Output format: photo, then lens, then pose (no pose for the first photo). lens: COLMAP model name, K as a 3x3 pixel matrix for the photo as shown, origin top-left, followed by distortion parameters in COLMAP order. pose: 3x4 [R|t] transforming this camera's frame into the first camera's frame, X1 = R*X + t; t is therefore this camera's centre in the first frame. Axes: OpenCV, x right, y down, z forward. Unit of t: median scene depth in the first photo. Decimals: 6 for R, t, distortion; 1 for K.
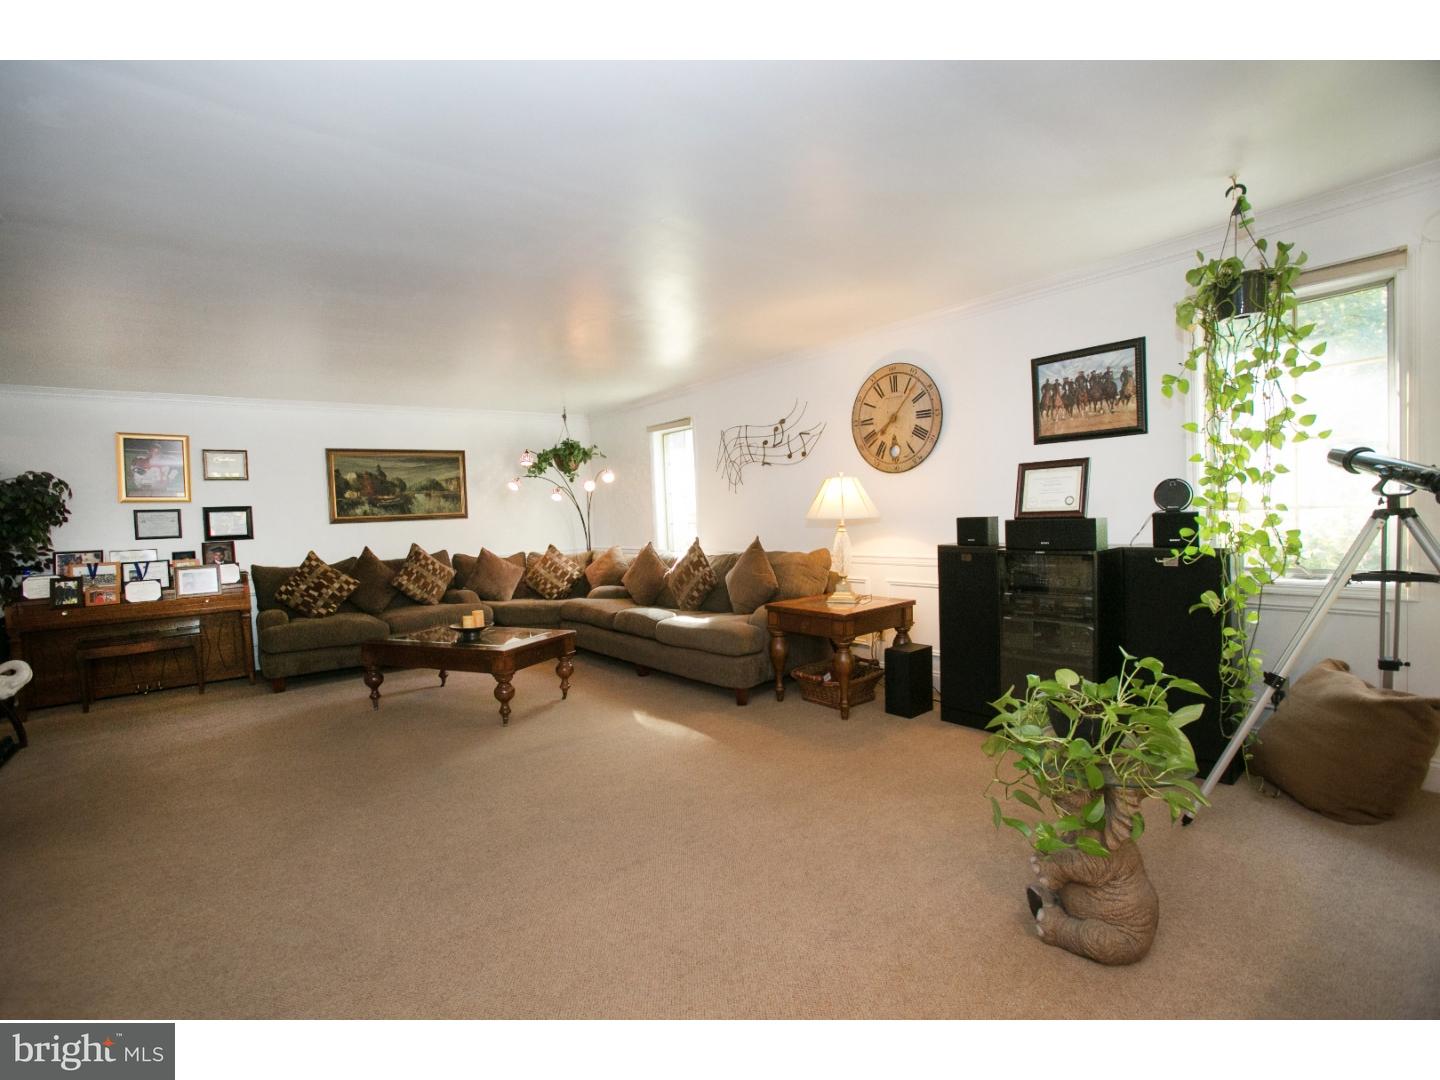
lens RADIAL K [[642.7, 0, 701.4], [0, 642.7, 538.3], [0, 0, 1]] dist [-0.001453, -0.000075]
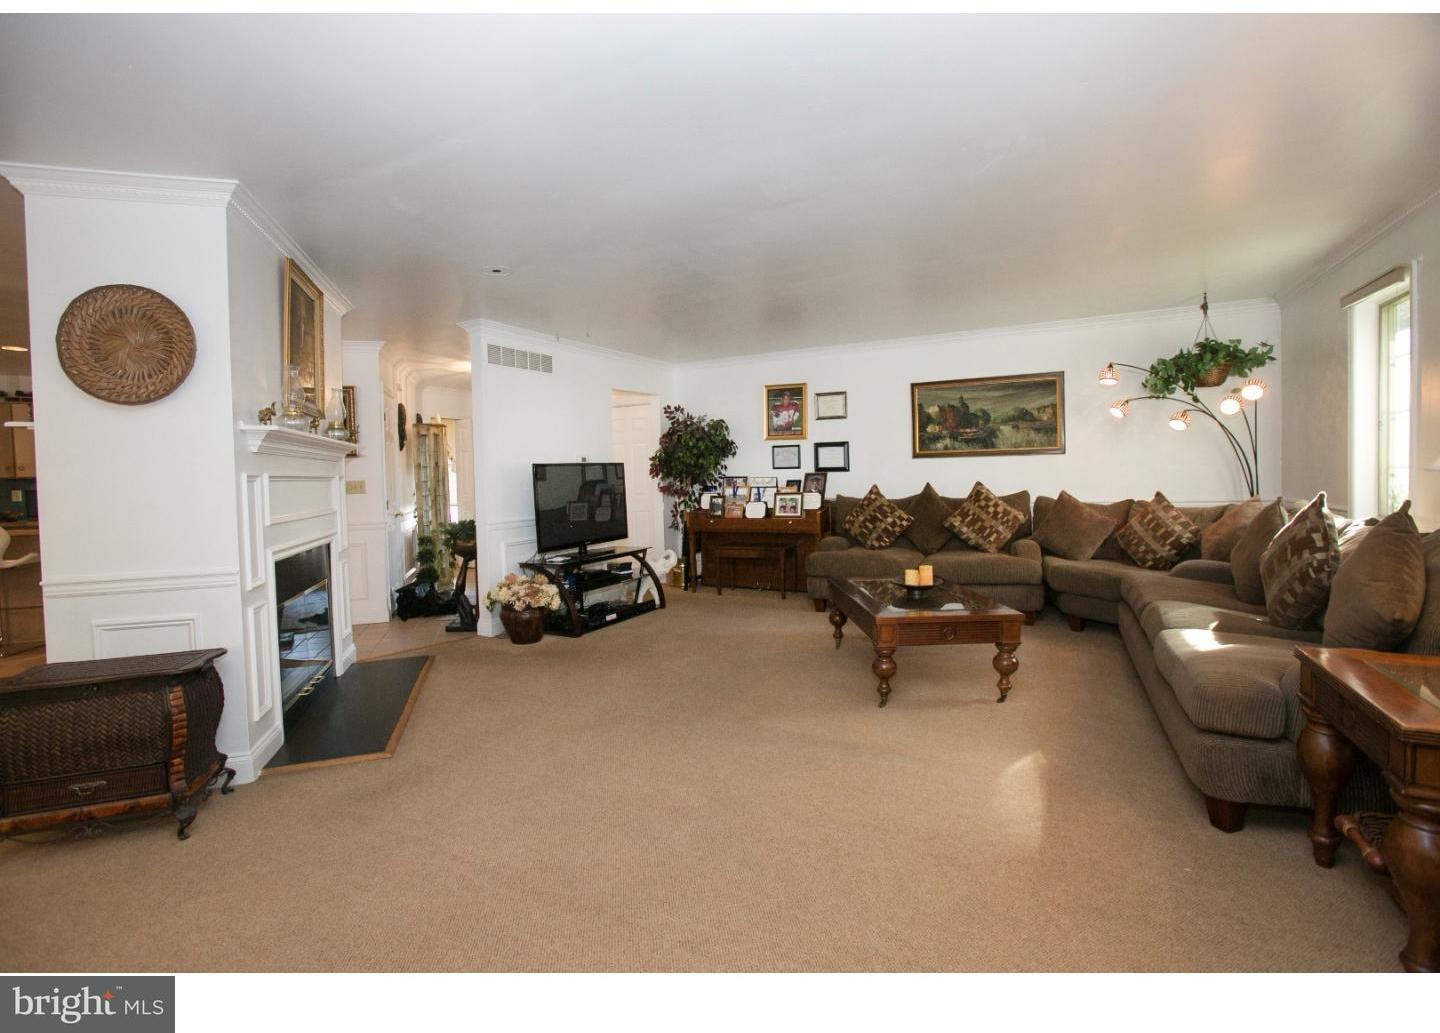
lens RADIAL K [[668.3, 0, 720.6], [0, 668.3, 487.9], [0, 0, 1]] dist [-0.001898, 0.000125]
pose [[0.479663, 0.054119, -0.875782, 0.215704], [-0.029271, 0.998528, 0.045673, -0.016774], [0.876964, 0.003728, 0.480541, 0.253681]]
